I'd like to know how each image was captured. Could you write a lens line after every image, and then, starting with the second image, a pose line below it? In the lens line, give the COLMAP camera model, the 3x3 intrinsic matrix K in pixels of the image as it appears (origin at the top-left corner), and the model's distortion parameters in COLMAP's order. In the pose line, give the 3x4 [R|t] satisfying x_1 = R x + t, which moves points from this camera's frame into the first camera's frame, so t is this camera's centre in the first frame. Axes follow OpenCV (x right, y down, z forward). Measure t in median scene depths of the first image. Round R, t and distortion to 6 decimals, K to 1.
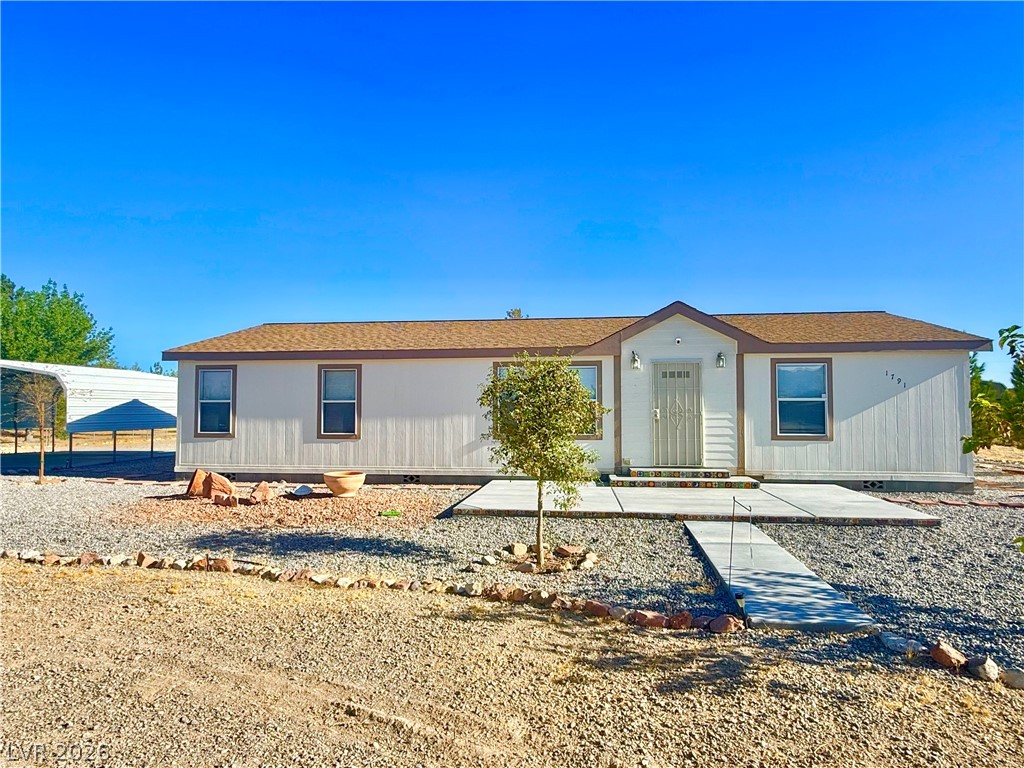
lens RADIAL K [[643.8, 0, 511.0], [0, 643.8, 385.1], [0, 0, 1]] dist [0.022236, 0.000505]
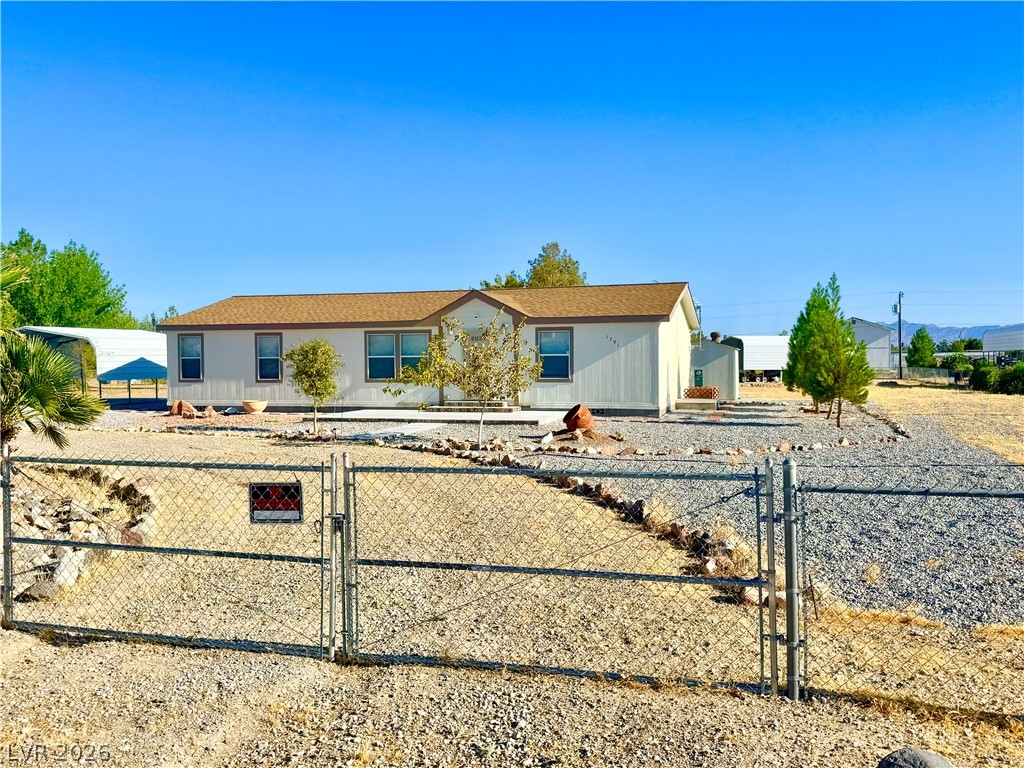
lens RADIAL K [[888.6, 0, 512.7], [0, 888.6, 382.0], [0, 0, 1]] dist [-0.028179, -0.003341]
pose [[0.990345, -0.000327, -0.138626, 0.548779], [0.007867, 0.998518, 0.053844, -0.023022], [0.138403, -0.054414, 0.988880, -0.894821]]
